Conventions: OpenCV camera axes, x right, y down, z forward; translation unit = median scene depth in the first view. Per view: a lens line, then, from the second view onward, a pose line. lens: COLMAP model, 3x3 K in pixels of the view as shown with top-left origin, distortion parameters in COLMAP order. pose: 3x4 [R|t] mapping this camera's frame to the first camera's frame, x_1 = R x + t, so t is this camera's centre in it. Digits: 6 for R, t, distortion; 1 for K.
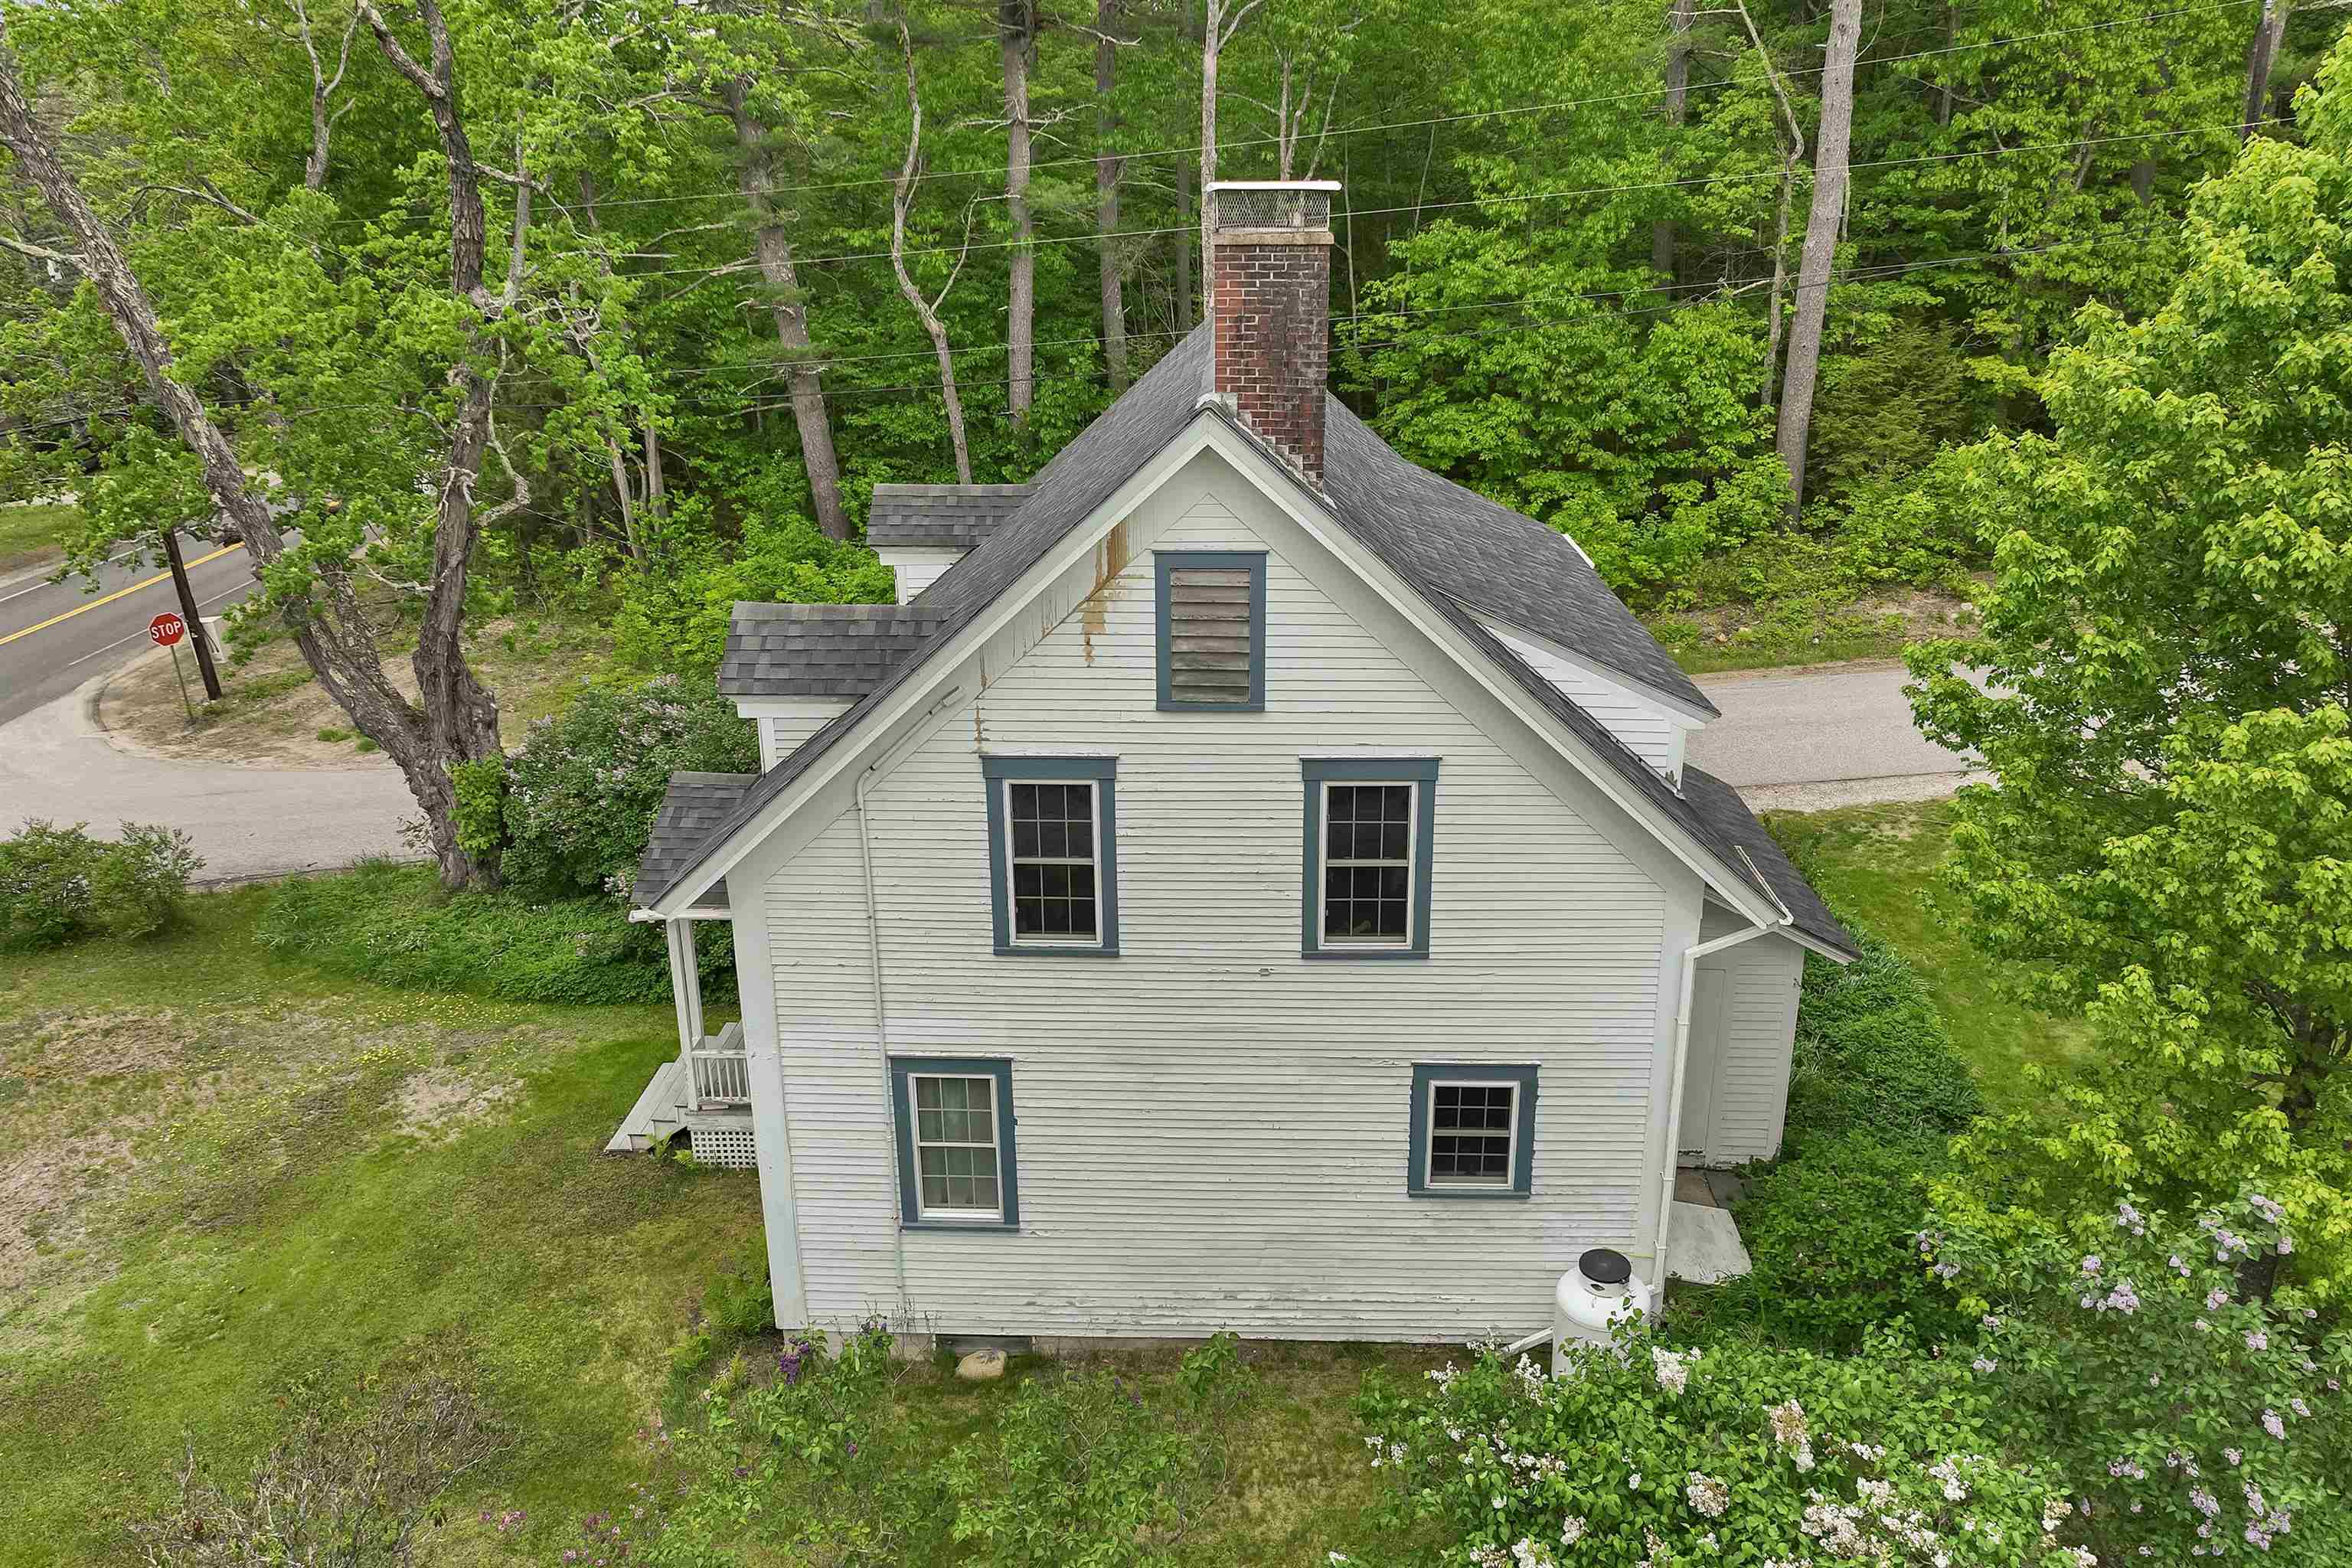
lens RADIAL K [[1712.5, 0, 1176.0], [0, 1712.5, 784.0], [0, 0, 1]] dist [-0.001155, -0.000771]
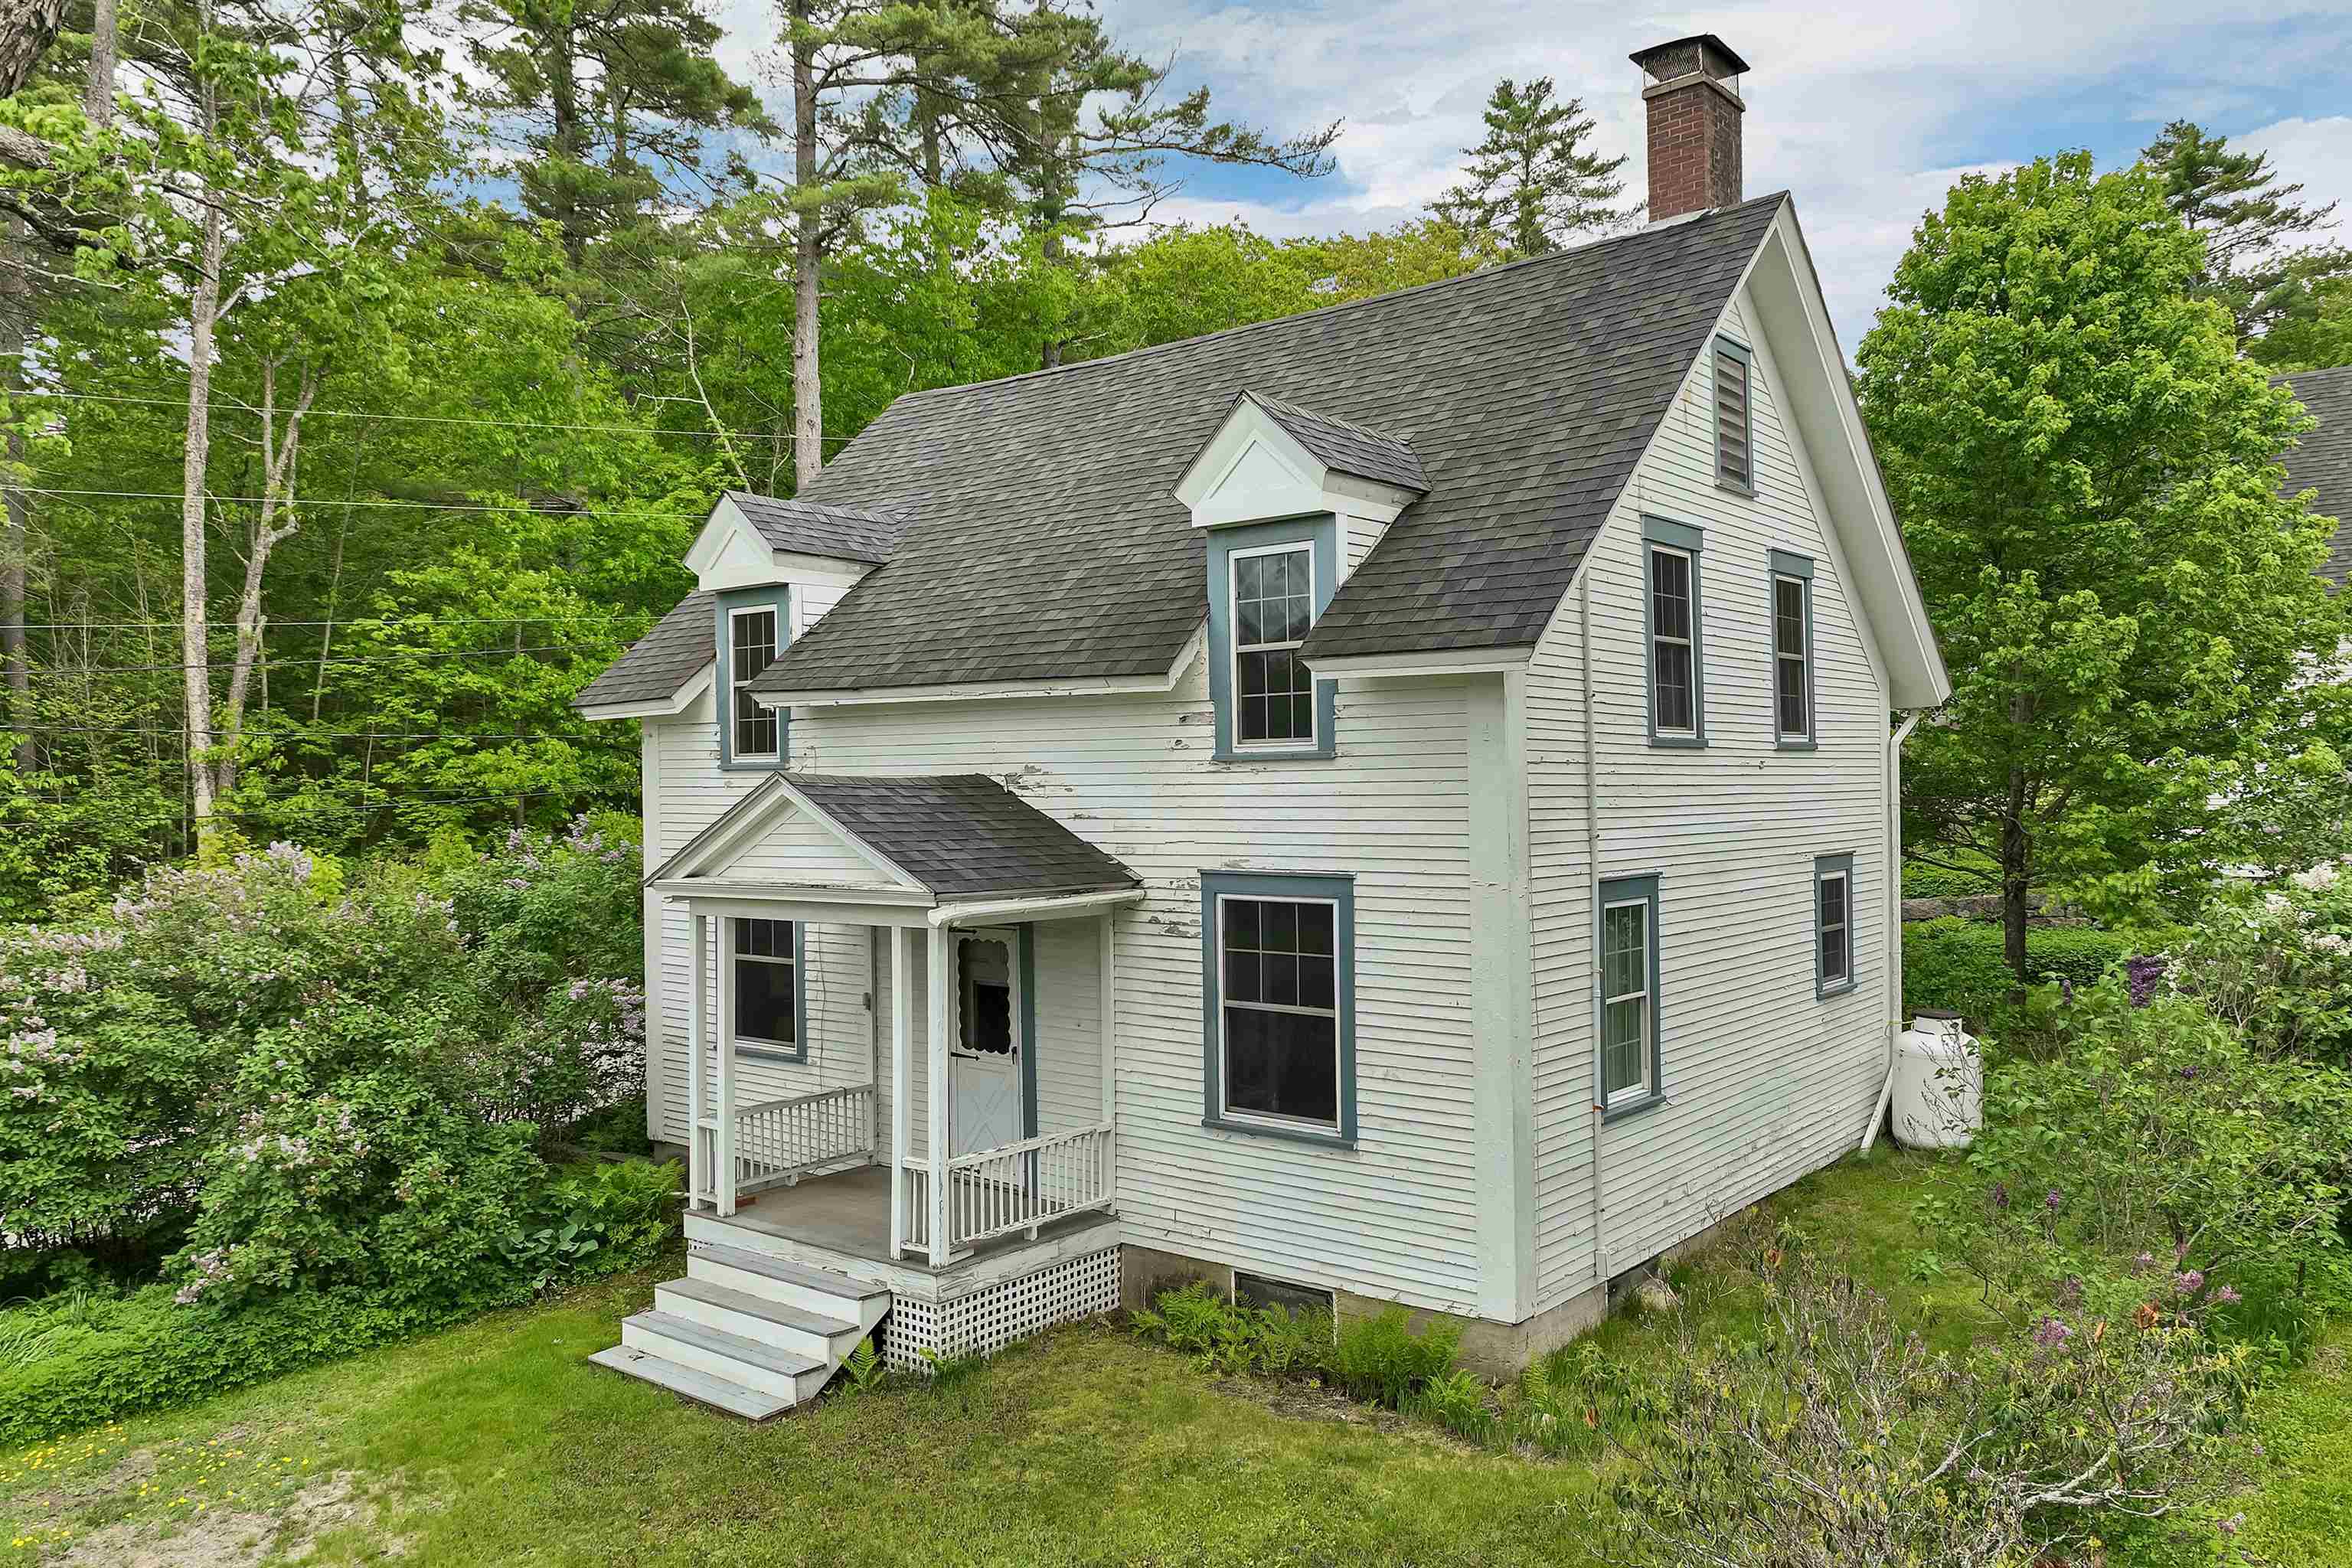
lens RADIAL K [[1712.5, 0, 1176.0], [0, 1712.5, 784.0], [0, 0, 1]] dist [-0.001155, -0.000771]
pose [[0.611874, -0.006427, 0.790930, -0.960694], [0.273555, 0.939977, -0.203988, 0.231223], [-0.742144, 0.341178, 0.576905, 0.666806]]
